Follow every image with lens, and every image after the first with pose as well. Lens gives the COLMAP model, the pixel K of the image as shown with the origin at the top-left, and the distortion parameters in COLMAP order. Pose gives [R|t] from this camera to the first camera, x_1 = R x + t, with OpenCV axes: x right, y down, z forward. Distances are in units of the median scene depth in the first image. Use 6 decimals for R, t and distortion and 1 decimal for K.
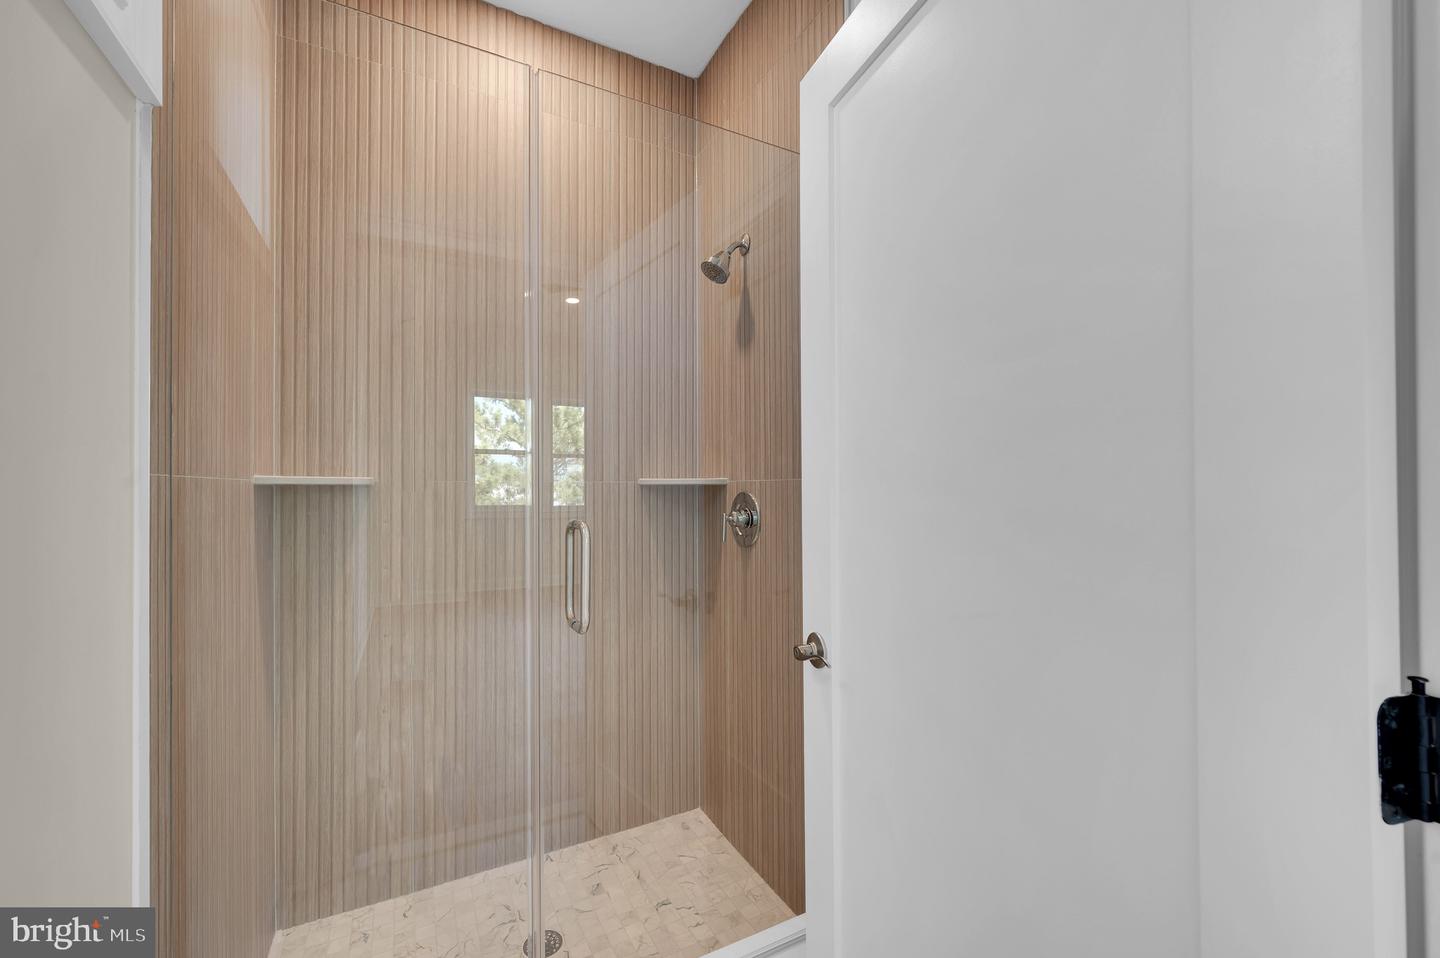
lens RADIAL K [[569.1, 0, 725.3], [0, 569.1, 481.5], [0, 0, 1]] dist [-0.002156, 0.000234]
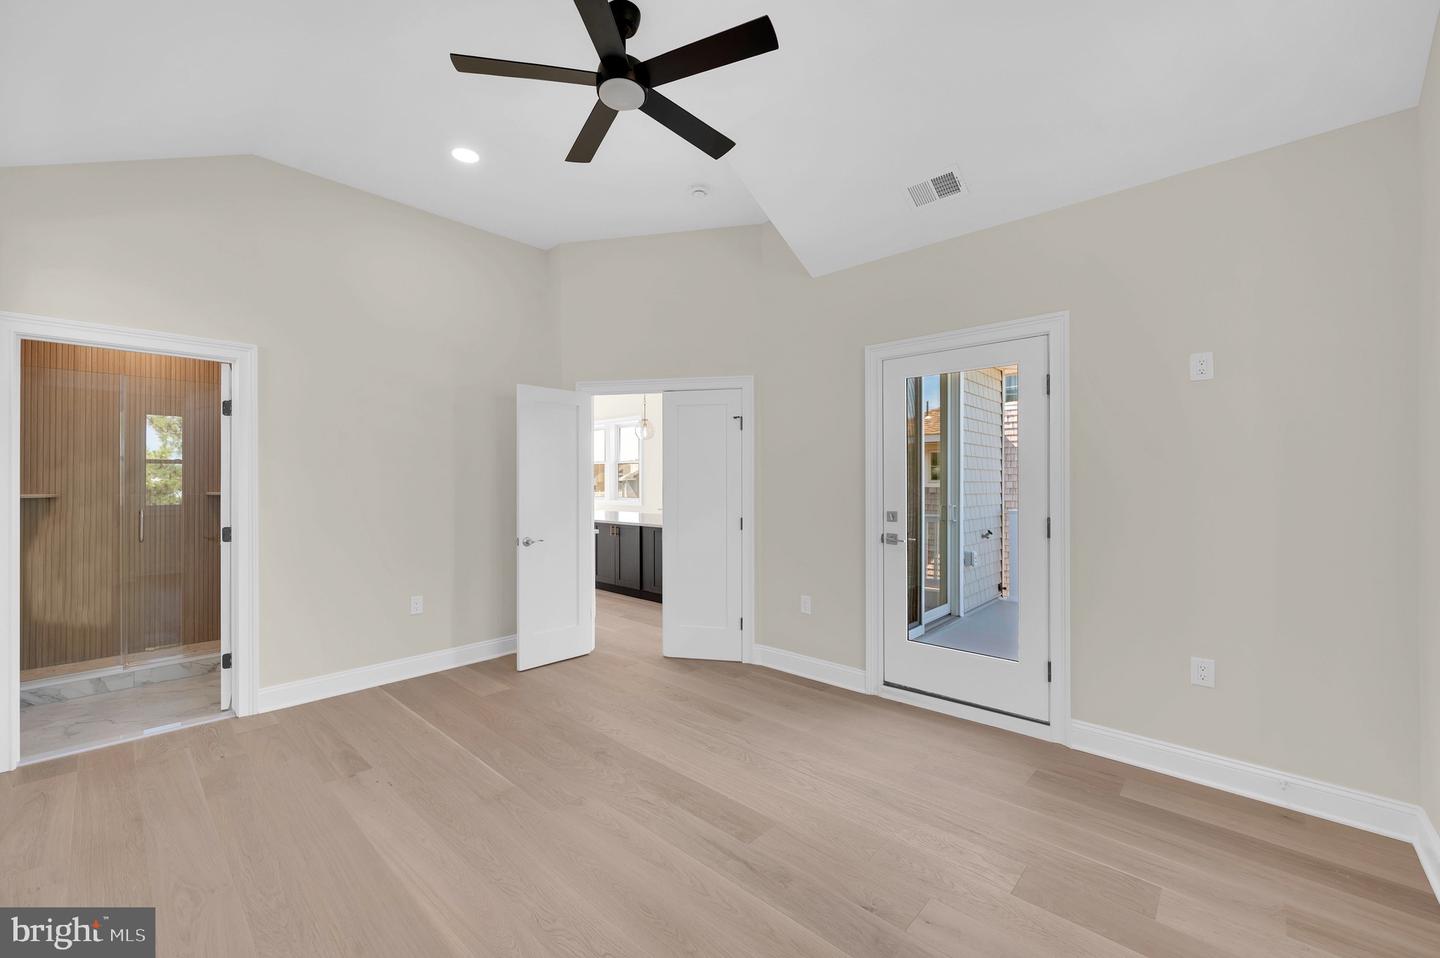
lens RADIAL K [[569.1, 0, 730.1], [0, 569.1, 483.2], [0, 0, 1]] dist [-0.002156, 0.000234]
pose [[0.938380, -0.004058, 0.345582, 1.072256], [-0.000472, 0.999915, 0.013023, -0.074346], [-0.345606, -0.012383, 0.938298, -1.968010]]
